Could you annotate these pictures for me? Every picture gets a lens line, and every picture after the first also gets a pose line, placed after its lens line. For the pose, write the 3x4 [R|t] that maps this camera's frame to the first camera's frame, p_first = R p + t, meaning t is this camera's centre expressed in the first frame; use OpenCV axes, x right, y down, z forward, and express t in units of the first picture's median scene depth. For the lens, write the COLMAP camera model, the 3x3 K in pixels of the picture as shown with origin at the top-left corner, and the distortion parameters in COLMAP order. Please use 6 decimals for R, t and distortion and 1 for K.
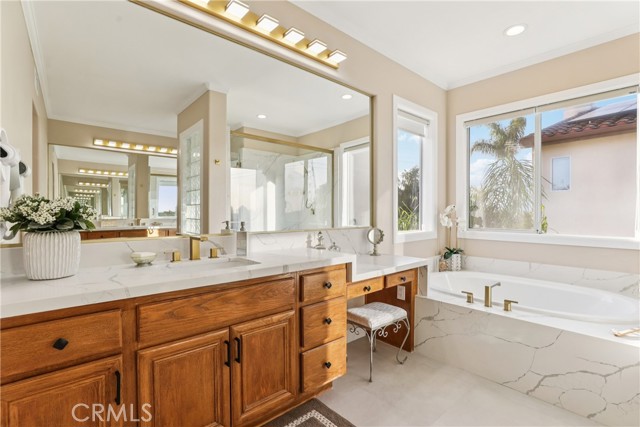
lens RADIAL K [[296.7, 0, 320.0], [0, 296.7, 213.5], [0, 0, 1]] dist [-0.027726, -0.000320]
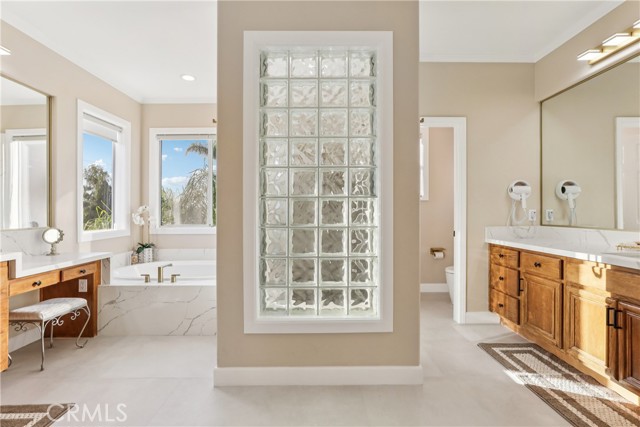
lens RADIAL K [[303.9, 0, 320.9], [0, 303.9, 211.1], [0, 0, 1]] dist [-0.001829, 0.000354]
pose [[0.651081, 0.000255, 0.759008, -0.004955], [0.004474, 0.999981, -0.004173, -0.000156], [-0.758995, 0.006113, 0.651068, -0.386506]]
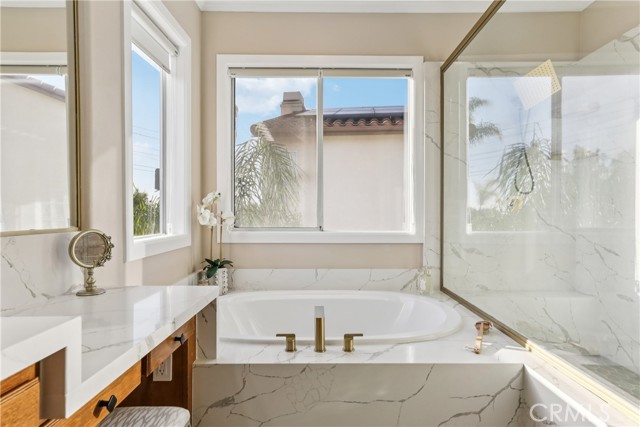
lens RADIAL K [[359.9, 0, 323.0], [0, 359.9, 215.1], [0, 0, 1]] dist [0.003807, 0.000508]
pose [[0.639661, -0.002809, 0.768652, 0.000510], [0.001643, 0.999996, 0.002288, 0.026904], [-0.768656, -0.000201, 0.639663, 0.424325]]
